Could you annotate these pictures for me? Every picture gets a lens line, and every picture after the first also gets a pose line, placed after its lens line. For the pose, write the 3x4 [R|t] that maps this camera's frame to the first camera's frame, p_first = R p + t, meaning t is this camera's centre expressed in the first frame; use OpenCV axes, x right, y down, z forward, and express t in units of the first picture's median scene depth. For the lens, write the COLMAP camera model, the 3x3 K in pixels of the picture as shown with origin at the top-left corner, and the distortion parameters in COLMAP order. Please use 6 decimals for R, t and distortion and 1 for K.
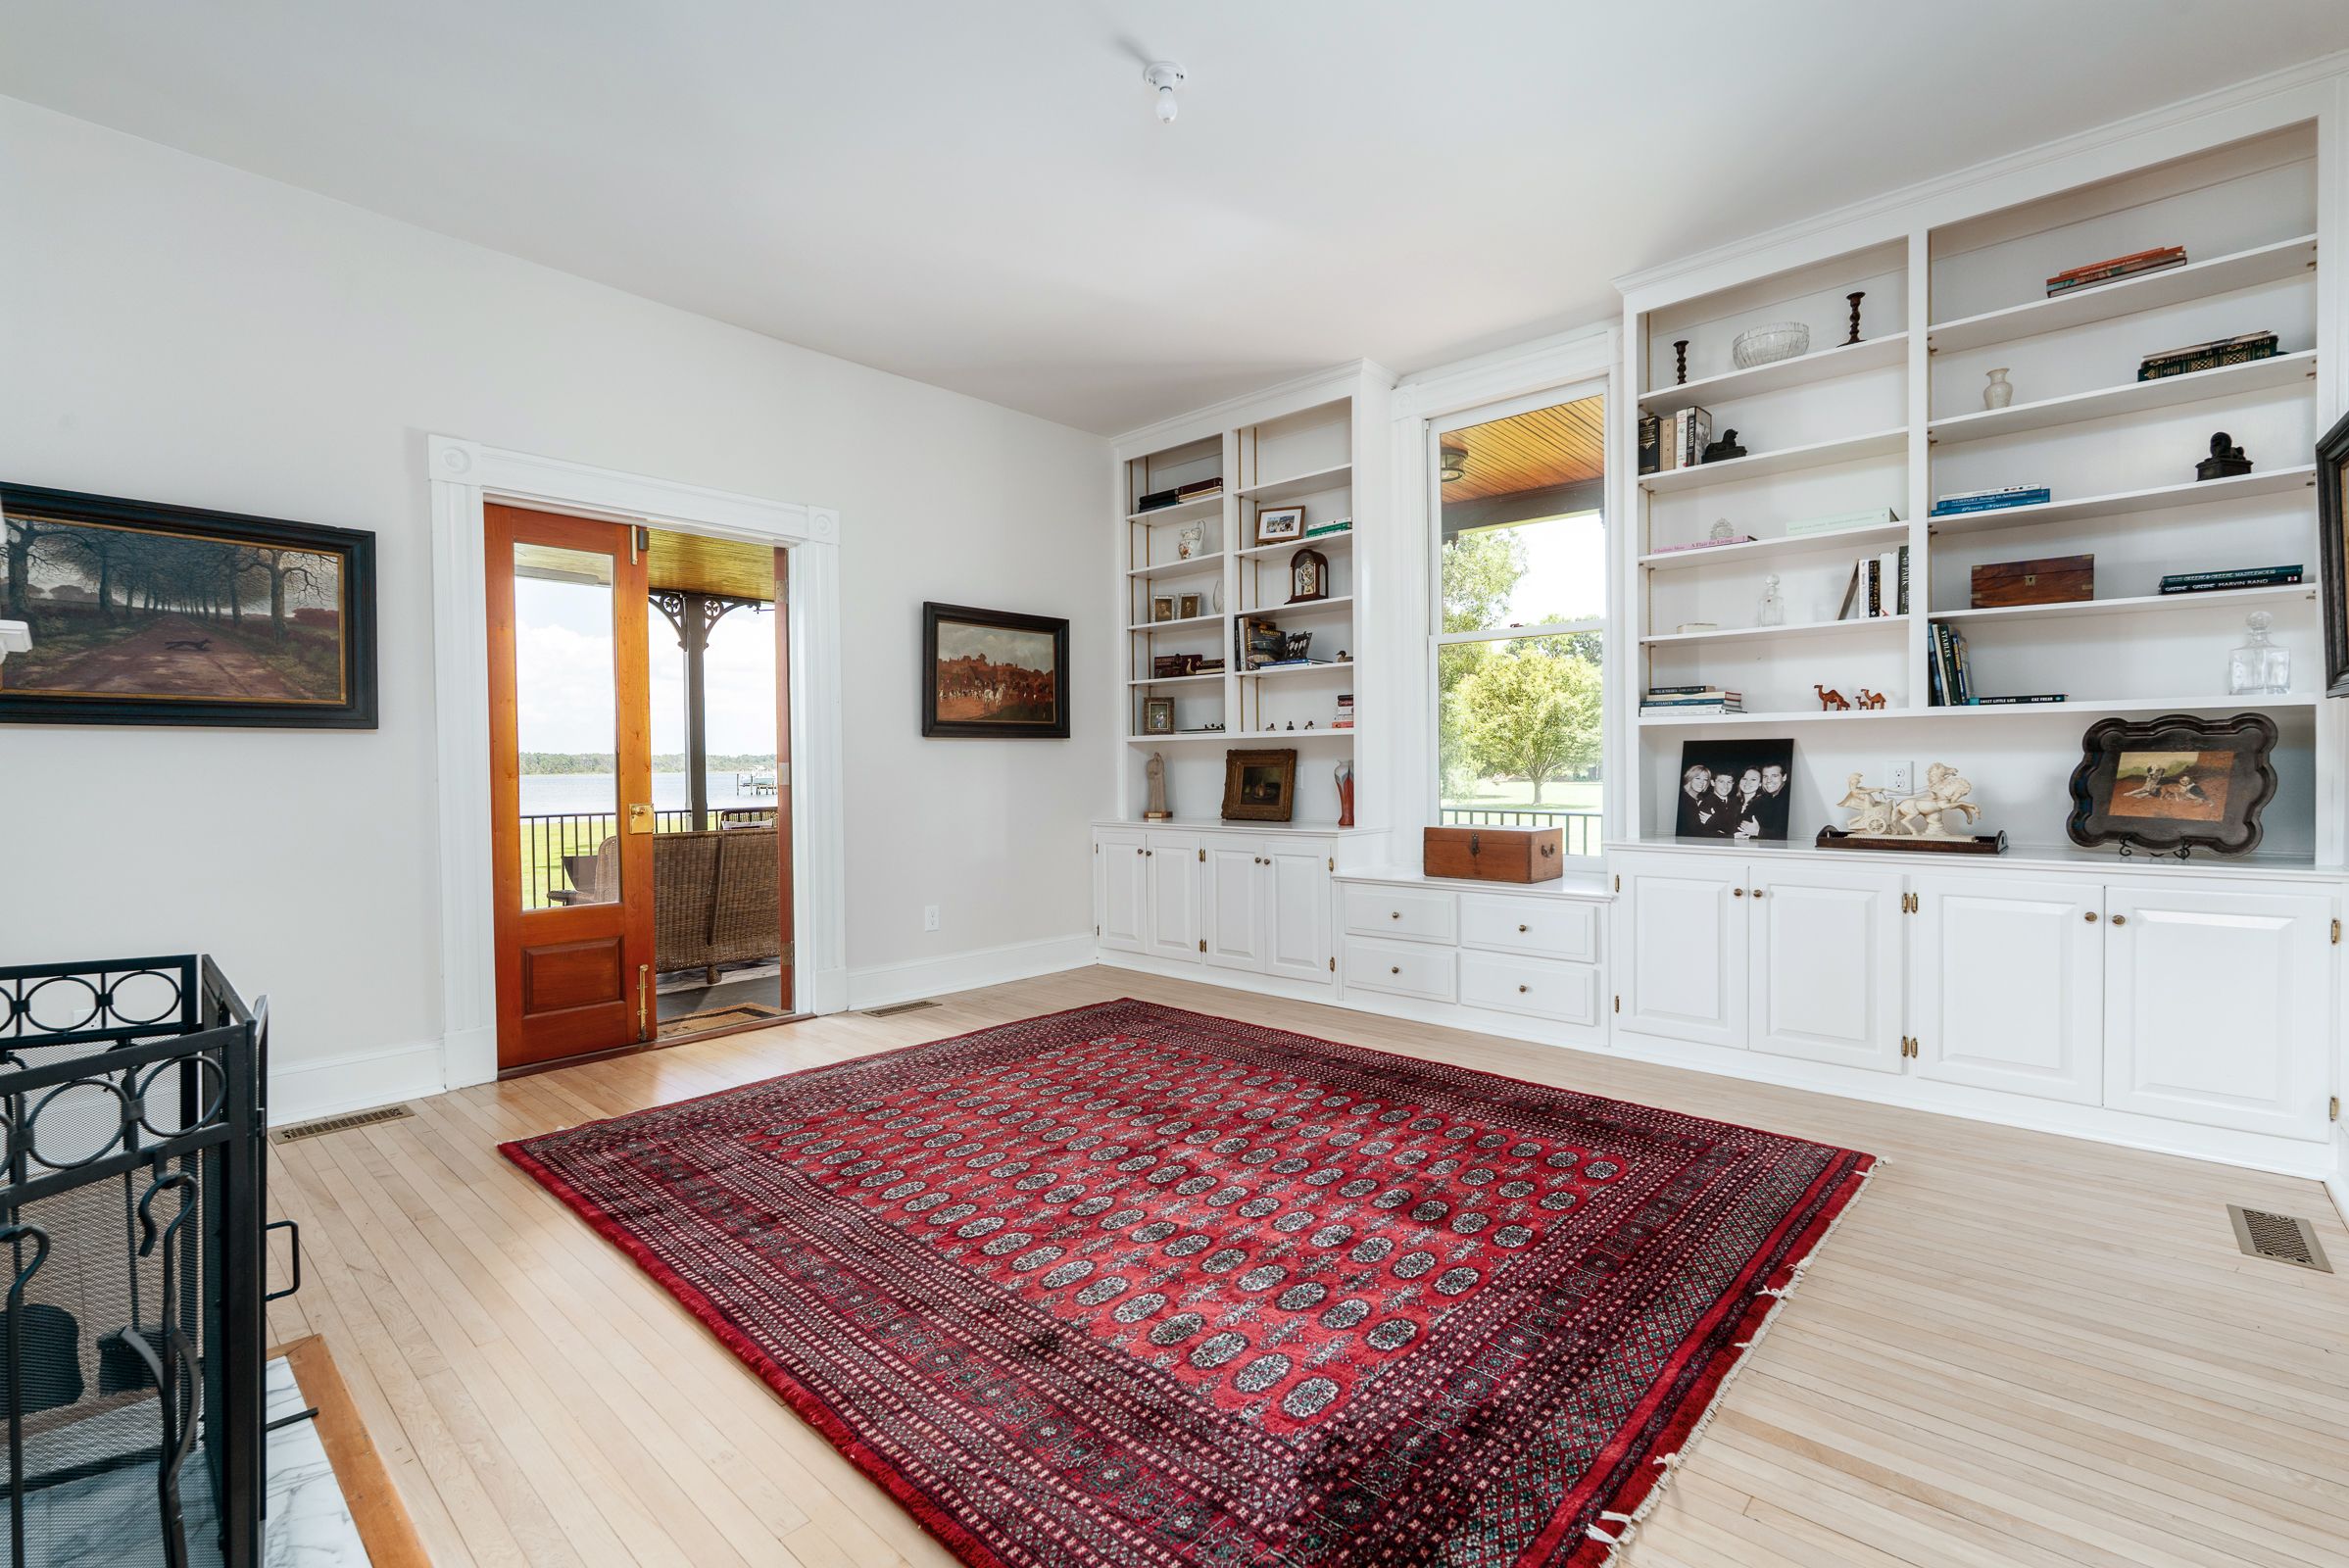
lens RADIAL K [[1044.4, 0, 1173.7], [0, 1044.4, 777.7], [0, 0, 1]] dist [0.001426, -0.000389]
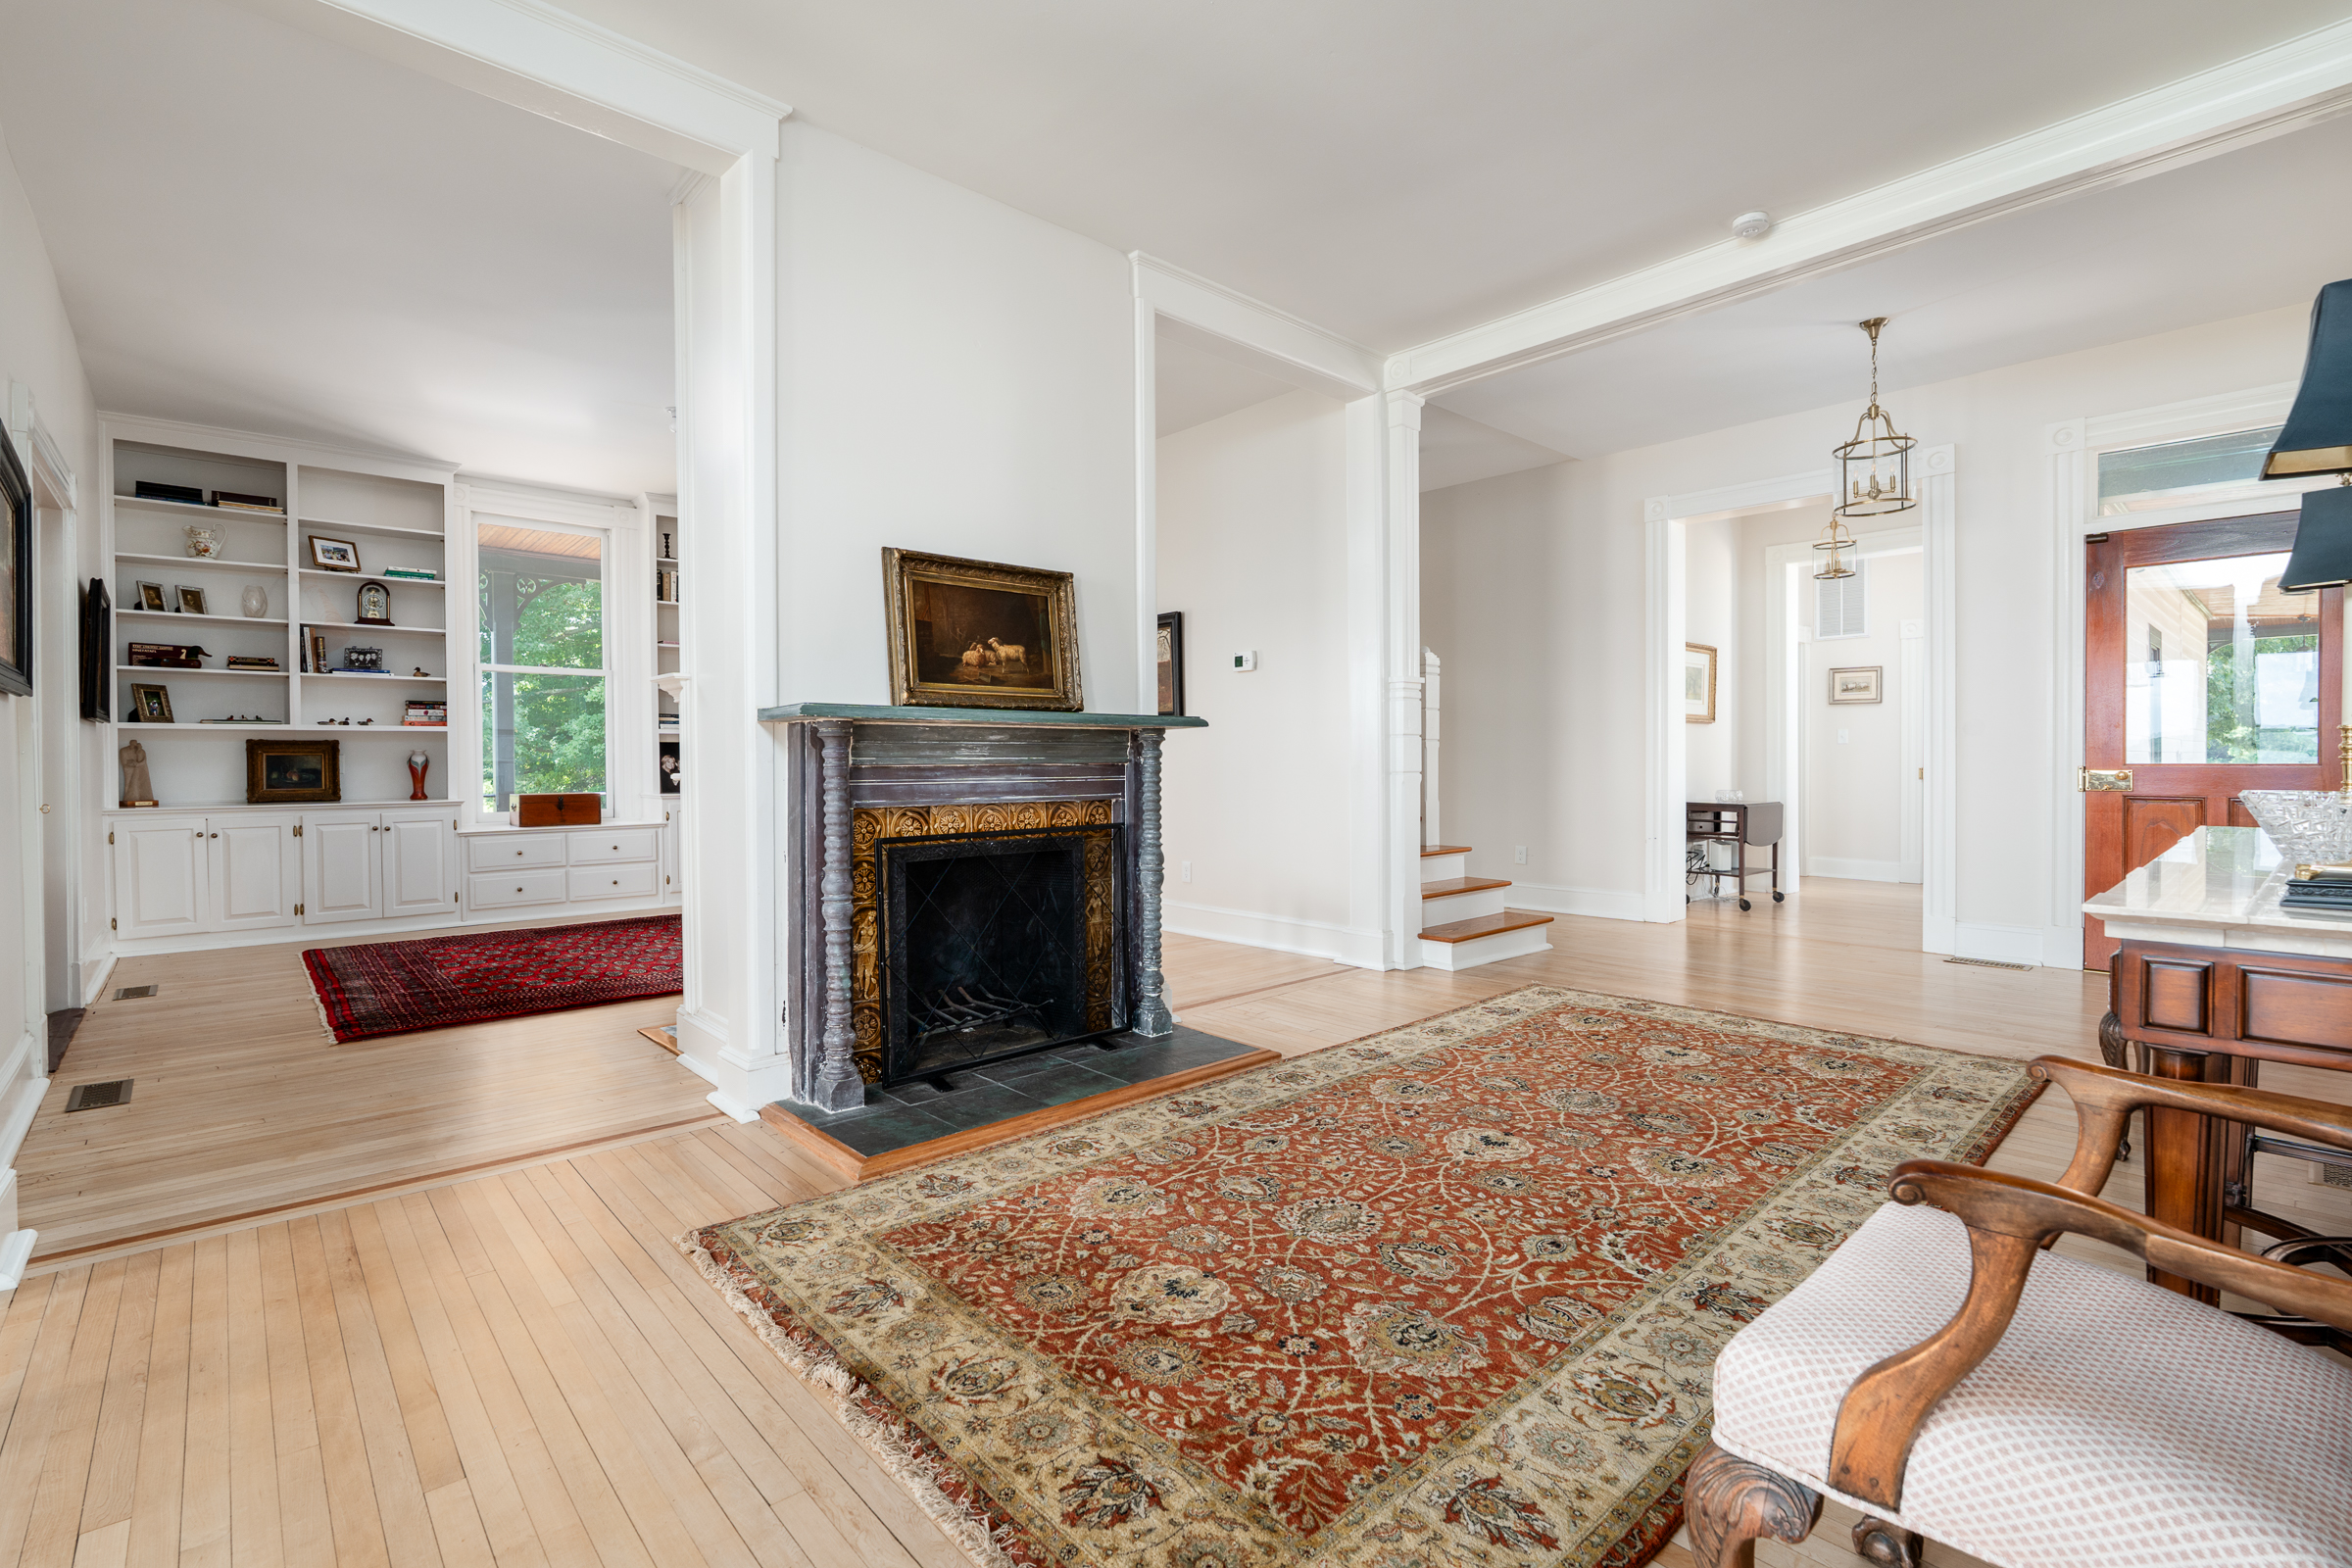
lens RADIAL K [[1045.7, 0, 1182.2], [0, 1045.7, 768.1], [0, 0, 1]] dist [0.001426, -0.000389]
pose [[0.081023, -0.001343, 0.996711, -1.018818], [0.018406, 0.999831, -0.000149, 0.022852], [-0.996542, 0.018357, 0.081034, -0.066863]]
